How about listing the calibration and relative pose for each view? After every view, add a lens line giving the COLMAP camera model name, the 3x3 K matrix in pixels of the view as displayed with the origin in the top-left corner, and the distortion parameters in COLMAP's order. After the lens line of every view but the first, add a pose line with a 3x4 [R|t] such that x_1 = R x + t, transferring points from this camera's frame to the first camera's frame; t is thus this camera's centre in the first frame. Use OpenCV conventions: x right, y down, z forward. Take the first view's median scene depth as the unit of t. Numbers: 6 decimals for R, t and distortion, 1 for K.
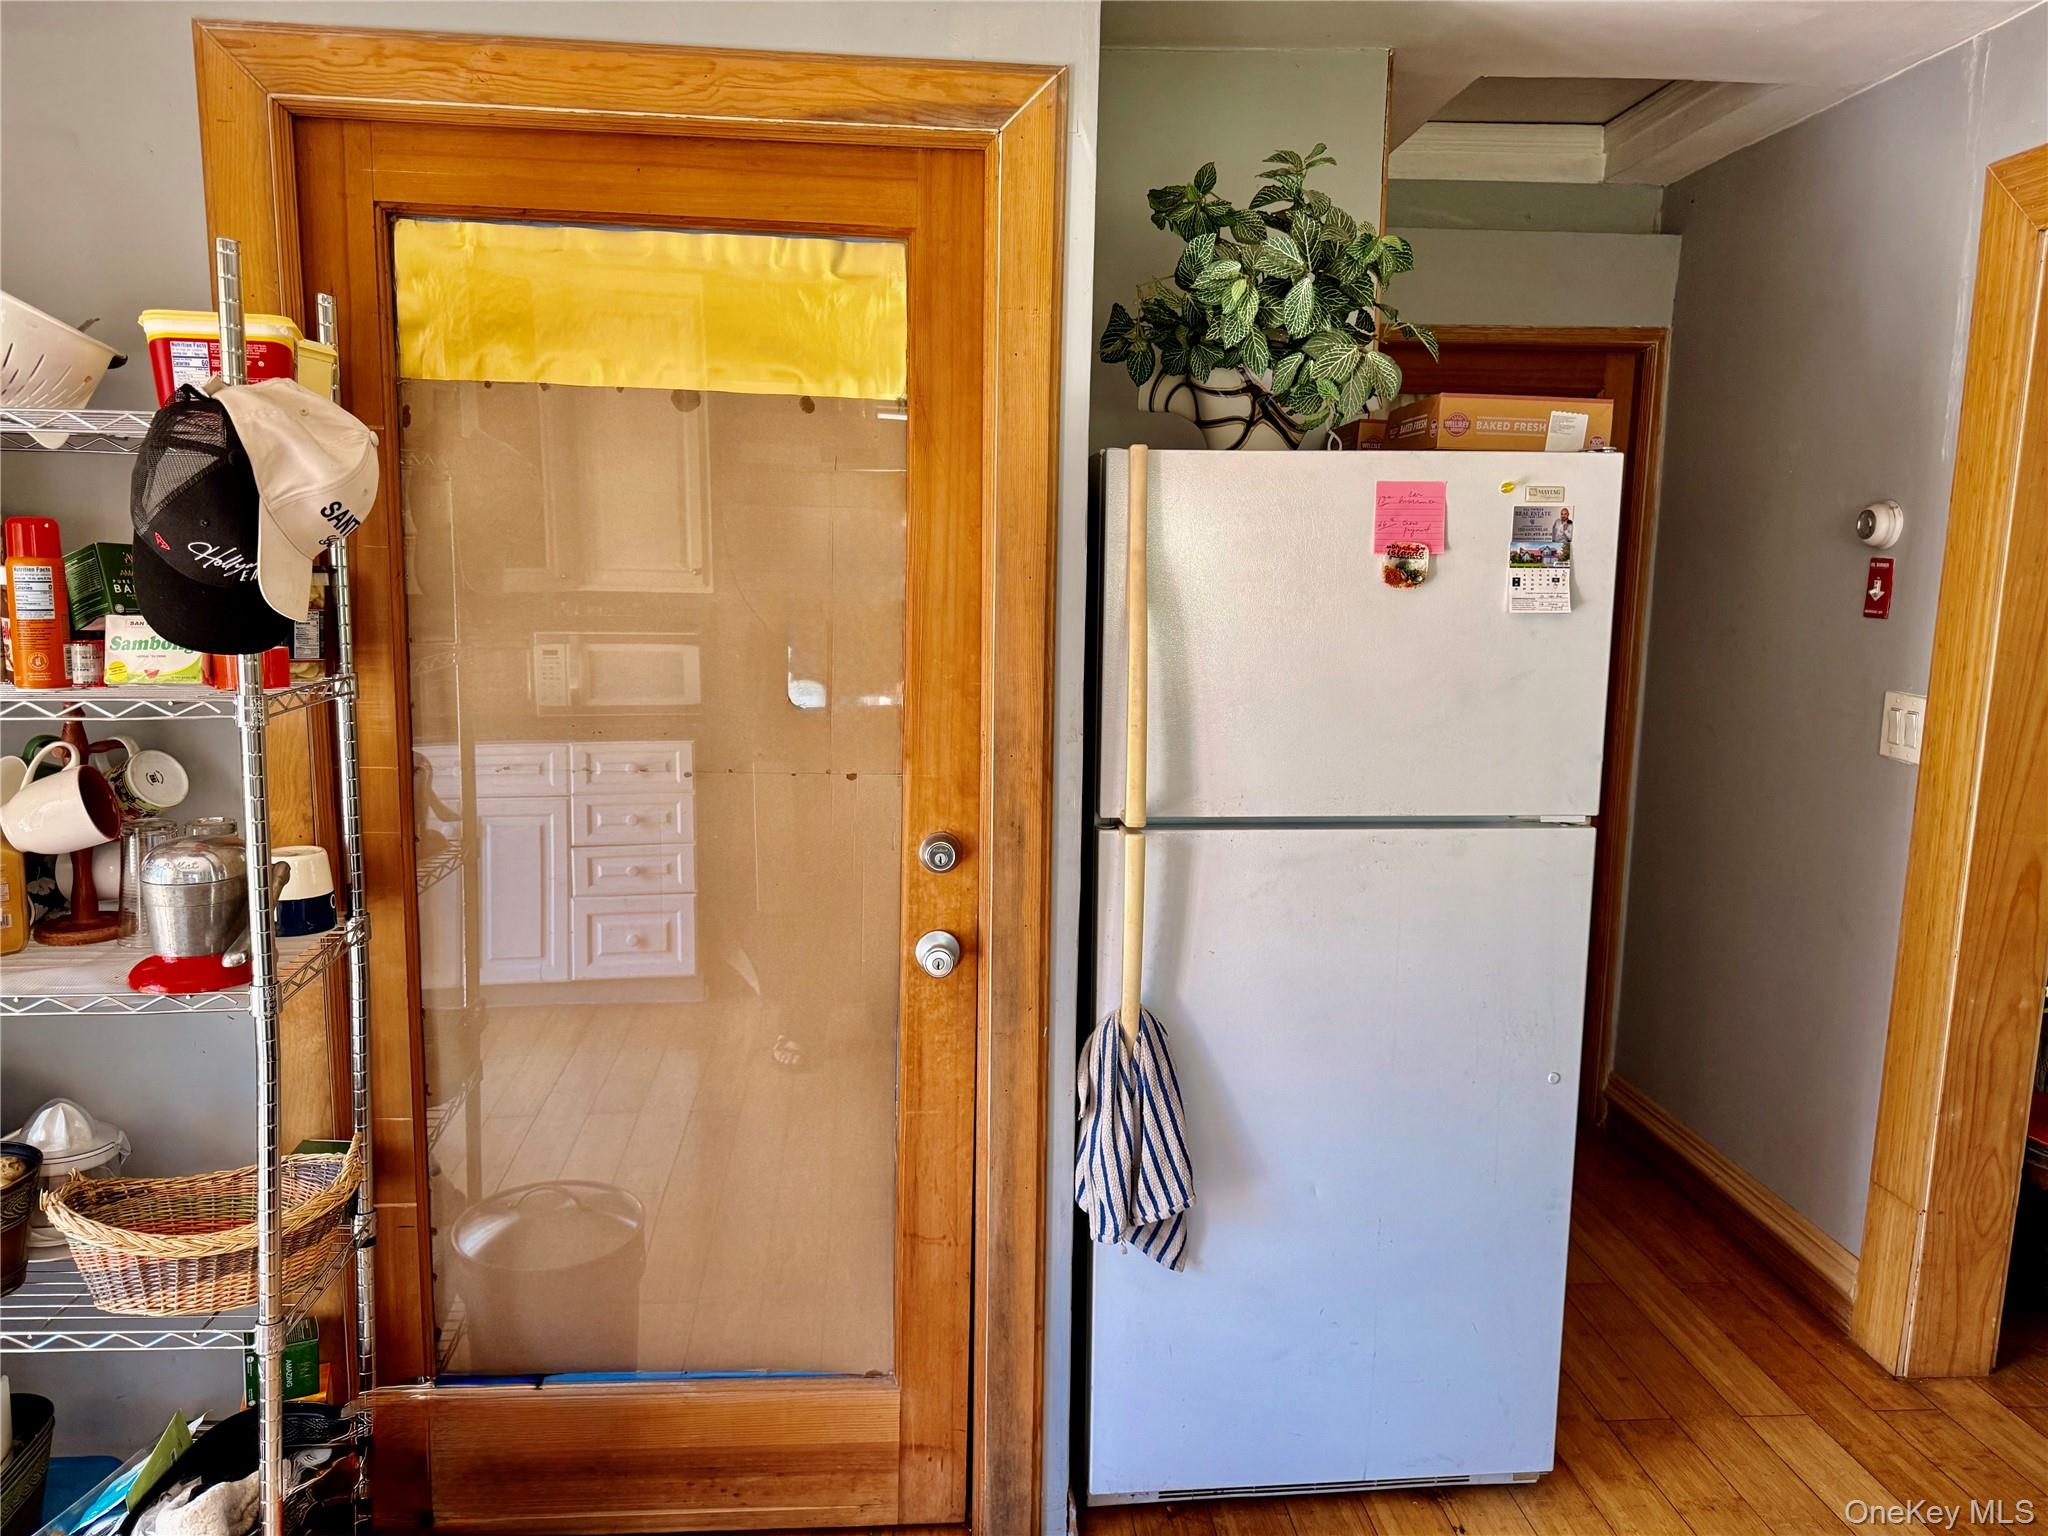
lens RADIAL K [[1464.0, 0, 1026.2], [0, 1464.0, 777.5], [0, 0, 1]] dist [0.038932, -0.035784]
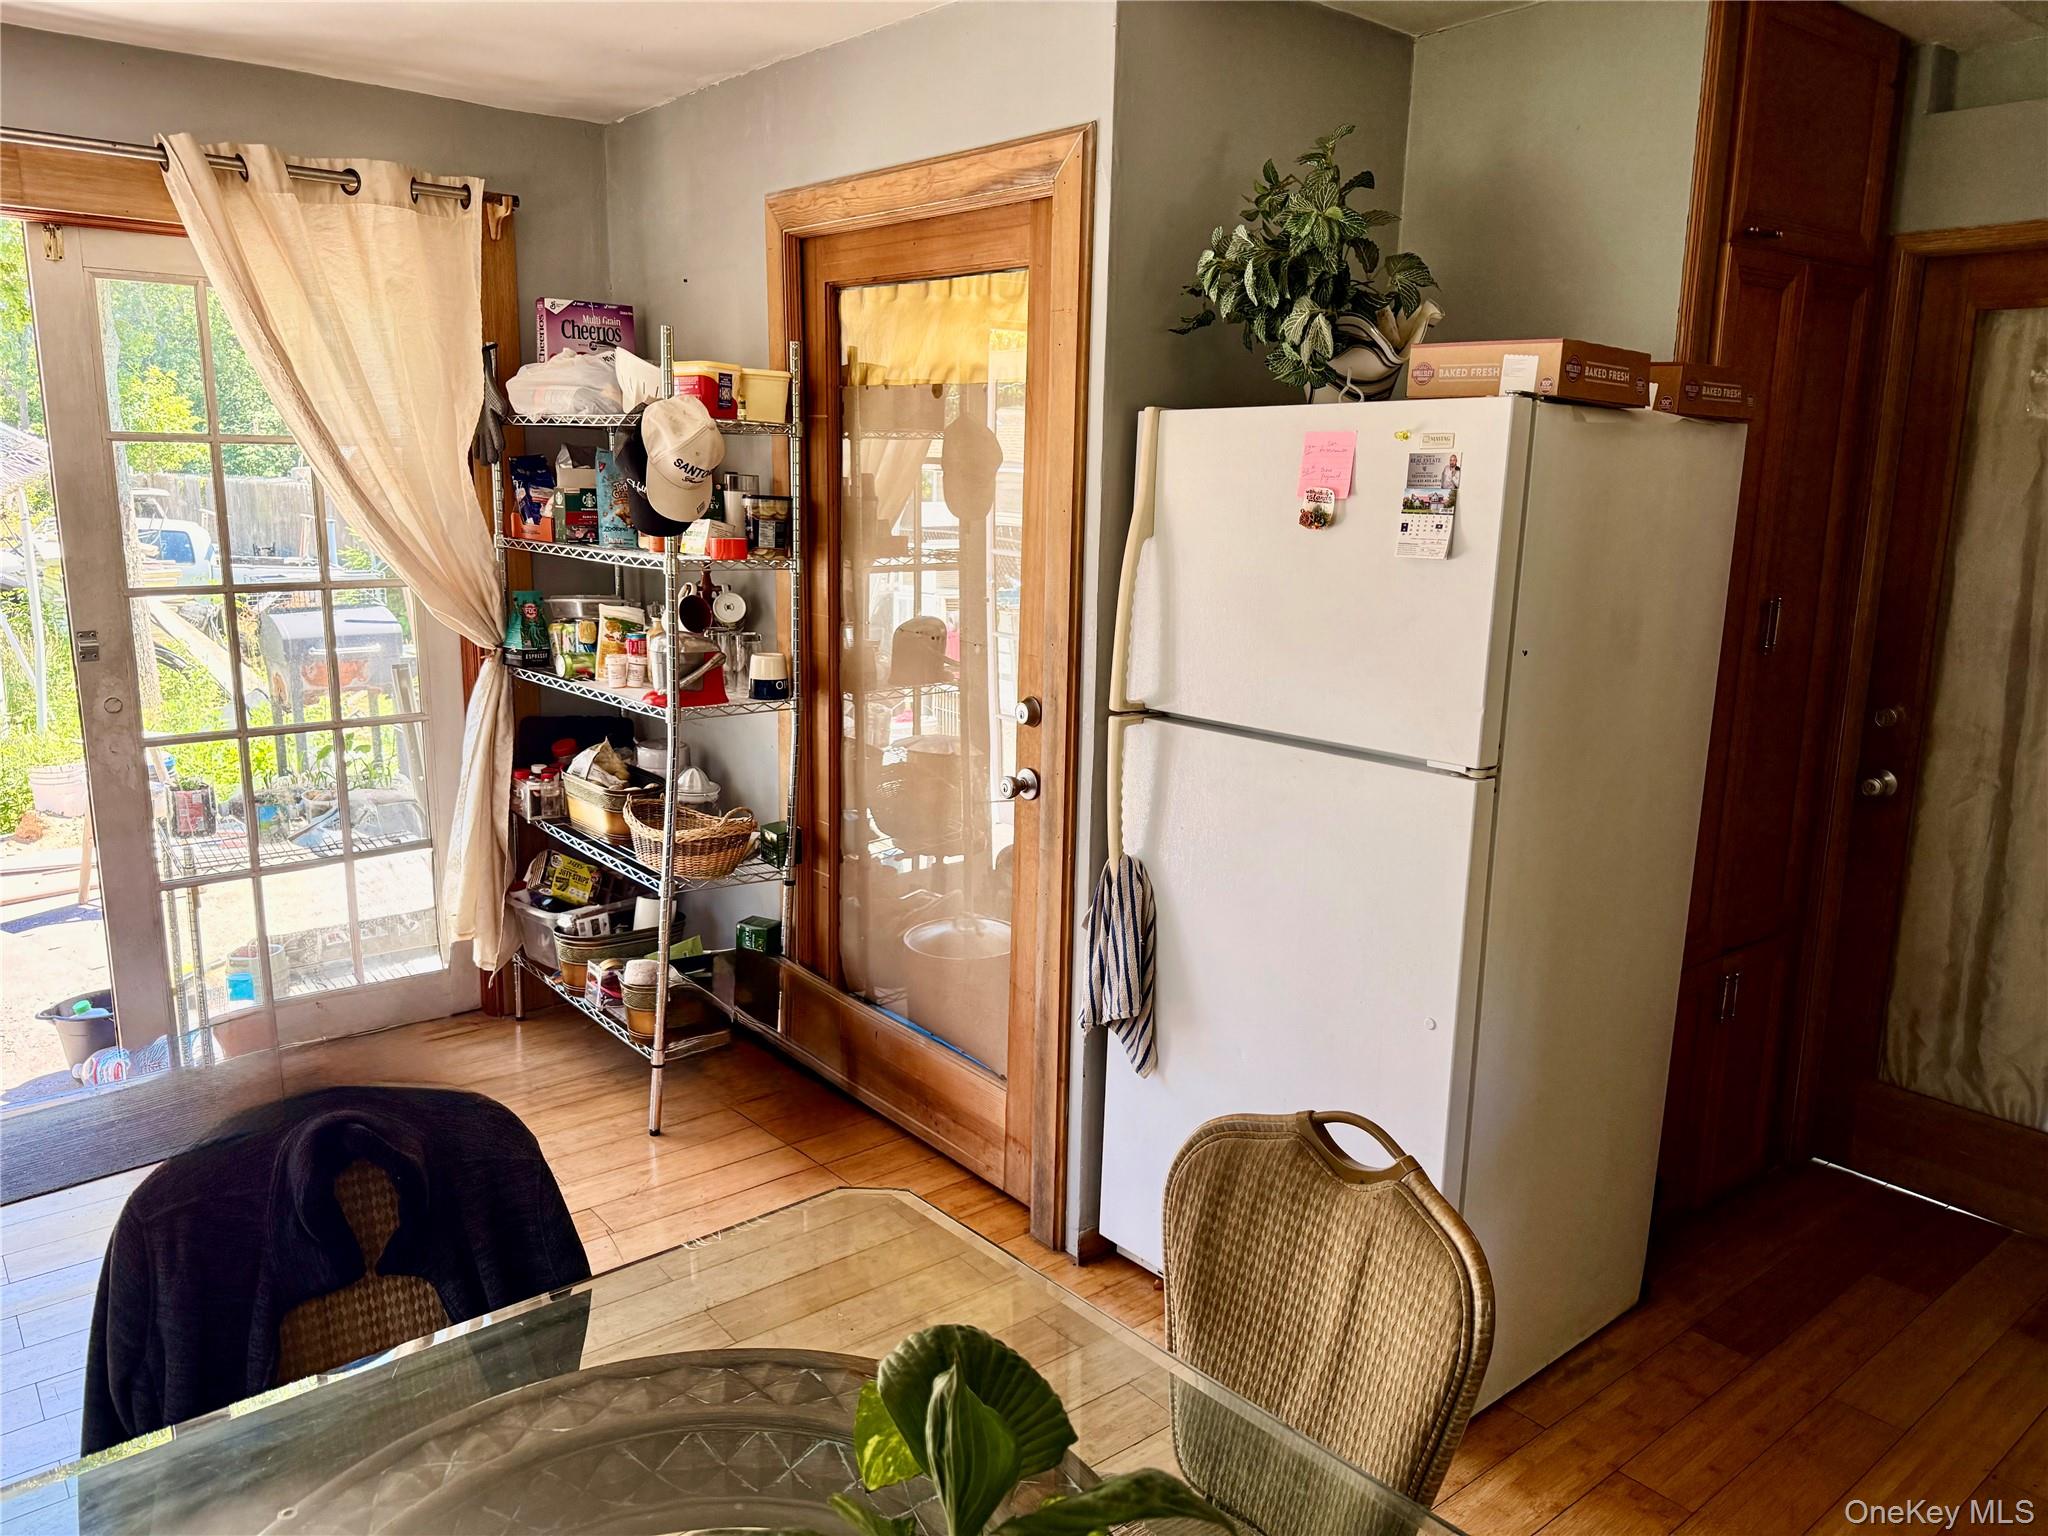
lens RADIAL K [[1464.0, 0, 1022.4], [0, 1464.0, 778.0], [0, 0, 1]] dist [0.038932, -0.035784]
pose [[0.573756, 0.167458, -0.801724, 0.838853], [-0.141955, 0.984392, 0.104022, -0.022905], [0.806630, 0.054126, 0.588573, 0.148069]]
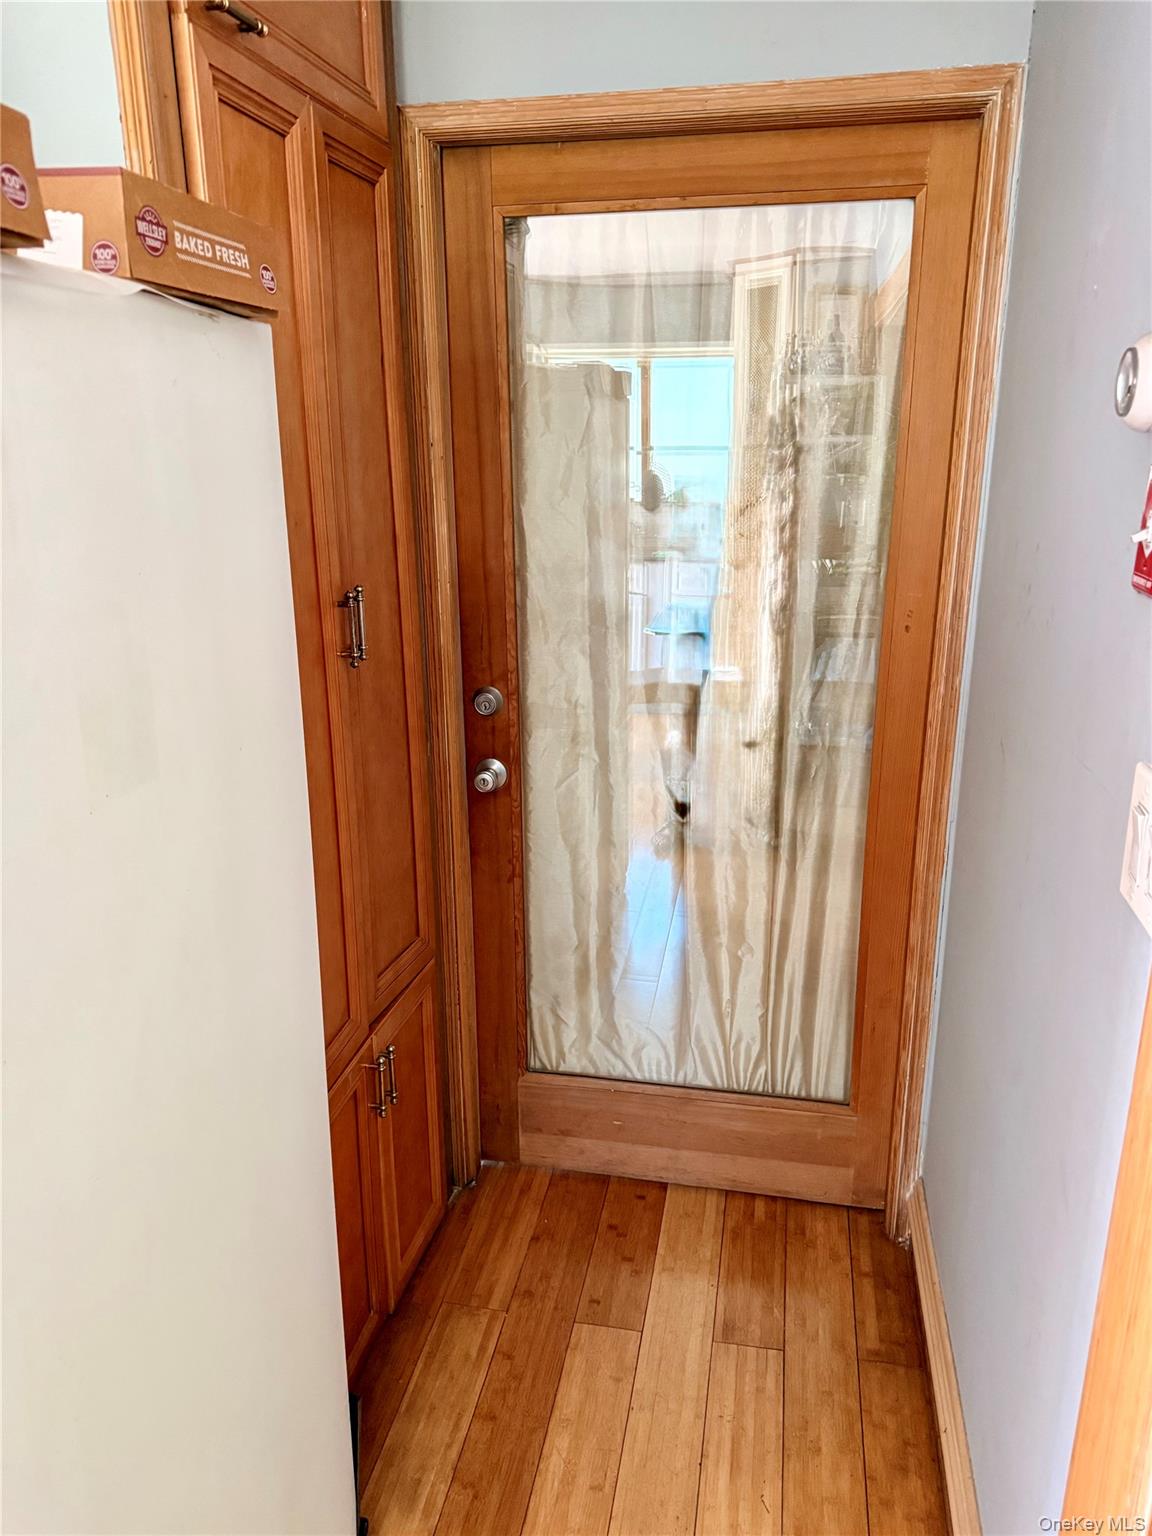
lens RADIAL K [[1098.0, 0, 575.6], [0, 1098.0, 761.8], [0, 0, 1]] dist [0.038932, -0.035784]
pose [[0.965383, 0.055559, -0.254849, 0.536911], [-0.023389, 0.991554, 0.127569, -0.107500], [0.259784, -0.117193, 0.958529, 0.674224]]
